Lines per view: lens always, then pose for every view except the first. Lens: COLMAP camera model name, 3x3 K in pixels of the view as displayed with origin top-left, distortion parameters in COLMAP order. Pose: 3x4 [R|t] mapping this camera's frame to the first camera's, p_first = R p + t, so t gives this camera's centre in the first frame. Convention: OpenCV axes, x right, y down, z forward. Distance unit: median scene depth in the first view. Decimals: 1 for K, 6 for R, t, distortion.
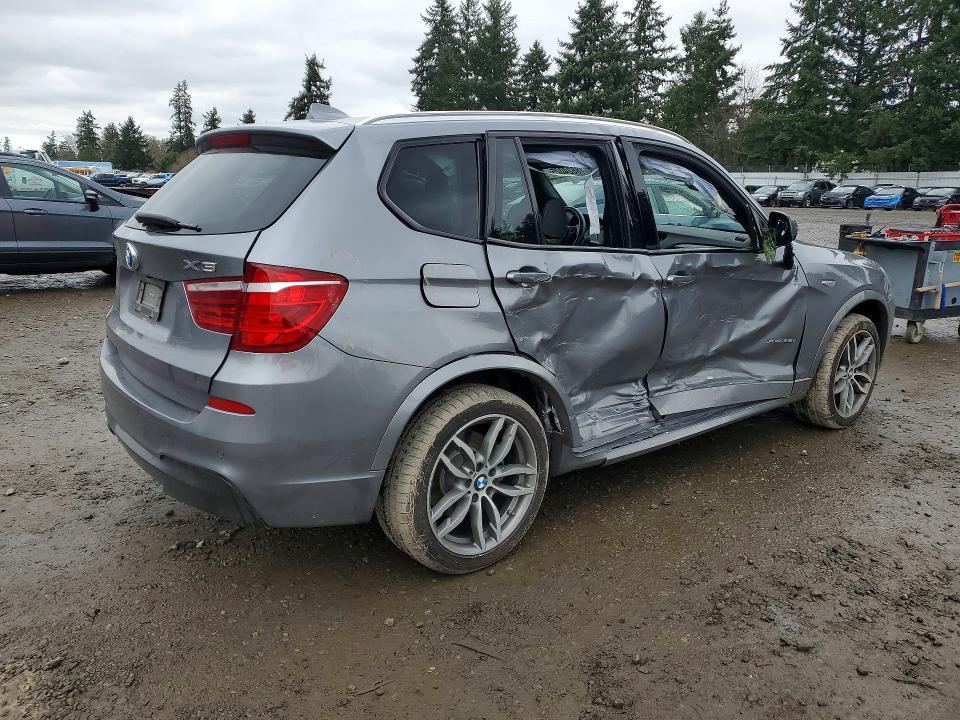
lens RADIAL K [[769.6, 0, 474.5], [0, 769.6, 366.9], [0, 0, 1]] dist [0.036075, -0.008050]
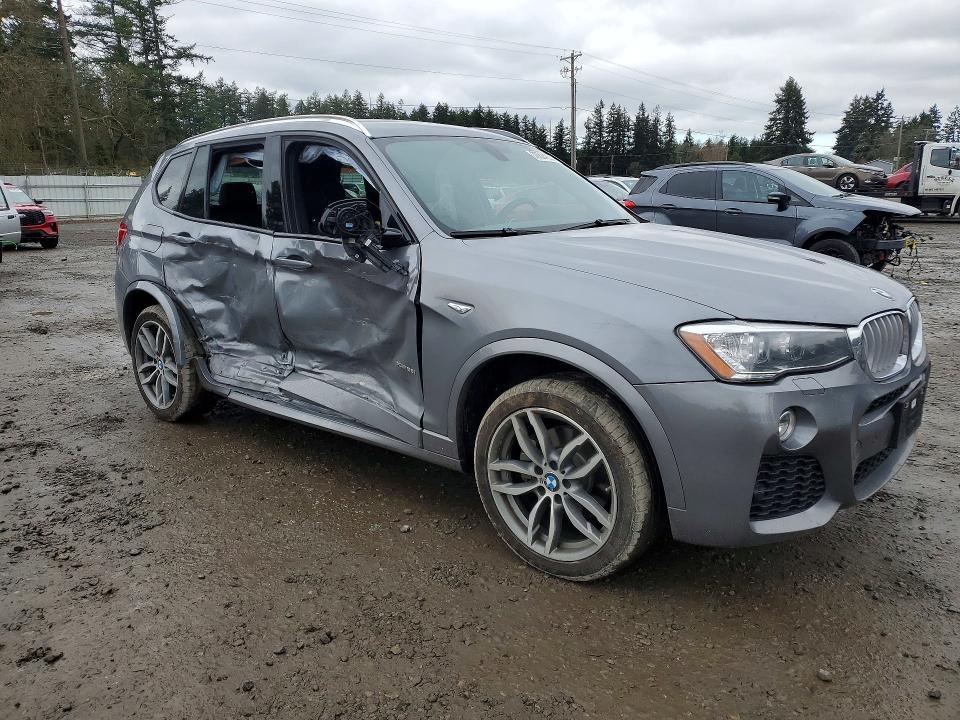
lens RADIAL K [[769.6, 0, 477.0], [0, 769.6, 355.3], [0, 0, 1]] dist [0.036075, -0.008050]
pose [[0.141278, 0.191174, -0.971336, 1.331040], [-0.216406, 0.963411, 0.158139, -0.211551], [0.966028, 0.187861, 0.177480, 1.078855]]
